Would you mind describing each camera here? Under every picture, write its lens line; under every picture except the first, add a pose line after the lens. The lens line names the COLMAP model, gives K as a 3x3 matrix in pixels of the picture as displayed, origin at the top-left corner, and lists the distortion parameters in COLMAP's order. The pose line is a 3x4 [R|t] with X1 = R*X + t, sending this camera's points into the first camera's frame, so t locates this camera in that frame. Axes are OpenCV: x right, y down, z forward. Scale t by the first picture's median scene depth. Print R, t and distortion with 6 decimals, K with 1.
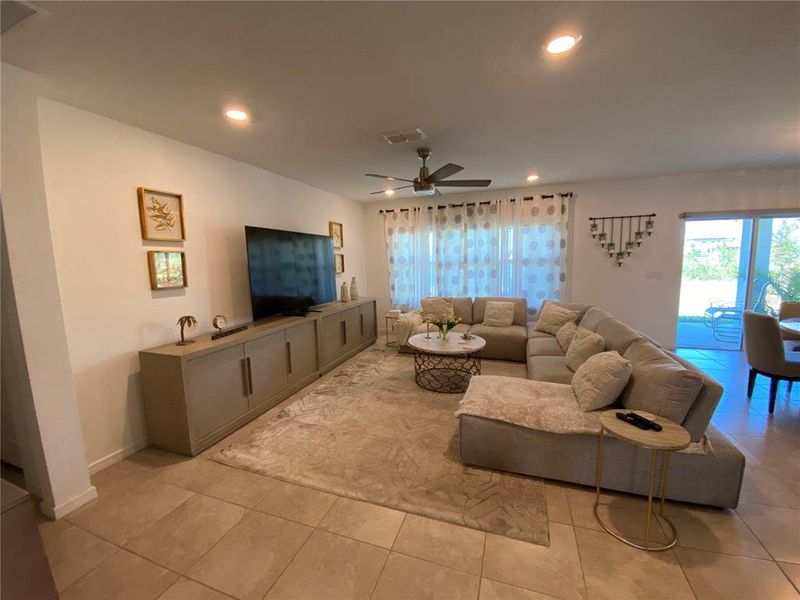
lens RADIAL K [[322.6, 0, 400.7], [0, 322.6, 298.5], [0, 0, 1]] dist [-0.001235, -0.004295]
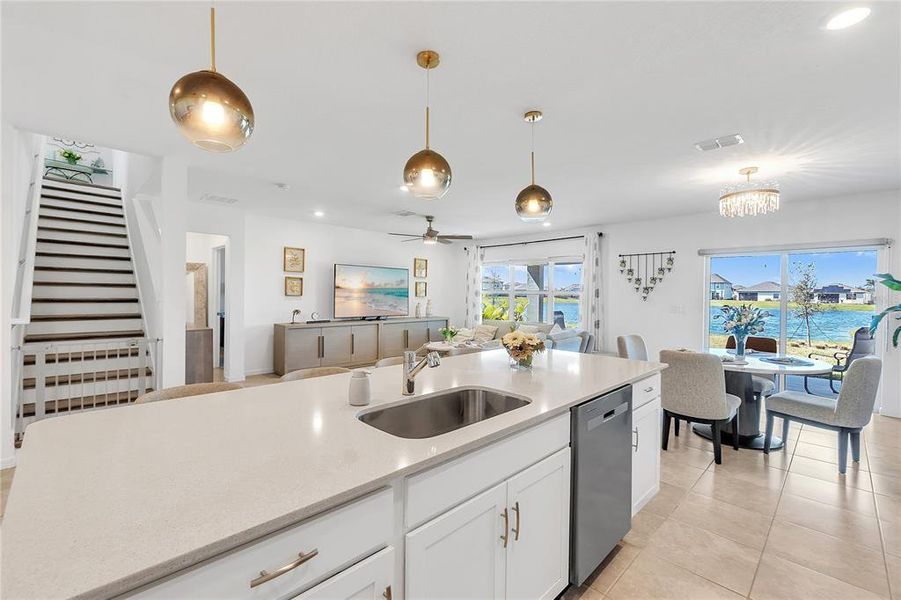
lens RADIAL K [[394.4, 0, 449.5], [0, 394.4, 298.6], [0, 0, 1]] dist [-0.001152, 0.000148]
pose [[0.904381, 0.042940, -0.424561, 0.681472], [-0.086804, 0.992634, -0.084511, 0.062189], [0.417805, 0.113284, 0.901447, -0.447356]]
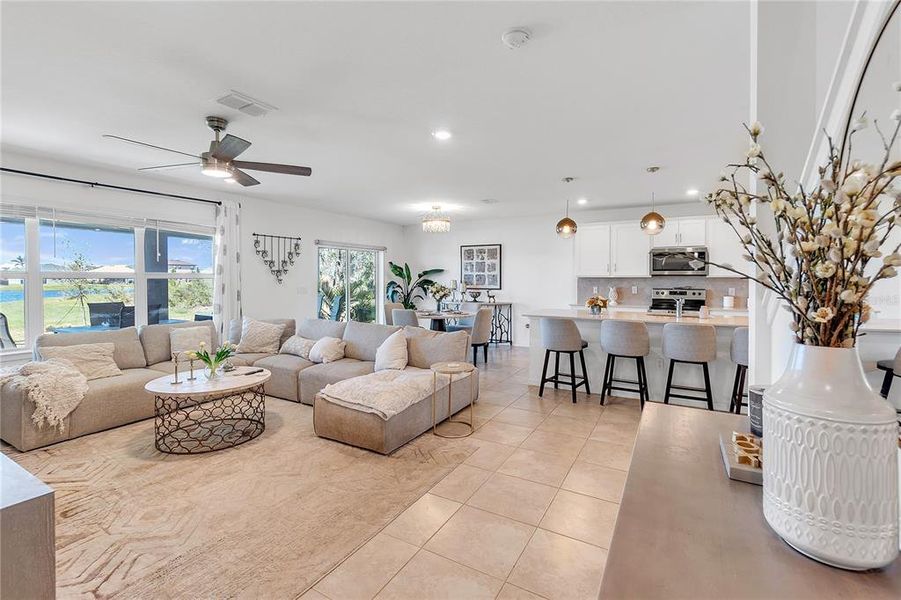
lens RADIAL K [[392.8, 0, 458.0], [0, 392.8, 283.9], [0, 0, 1]] dist [-0.017342, 0.003749]
pose [[0.160630, 0.013813, 0.986918, -0.504417], [0.113250, 0.993040, -0.032332, 0.009867], [-0.980496, 0.116962, 0.157948, 0.243388]]
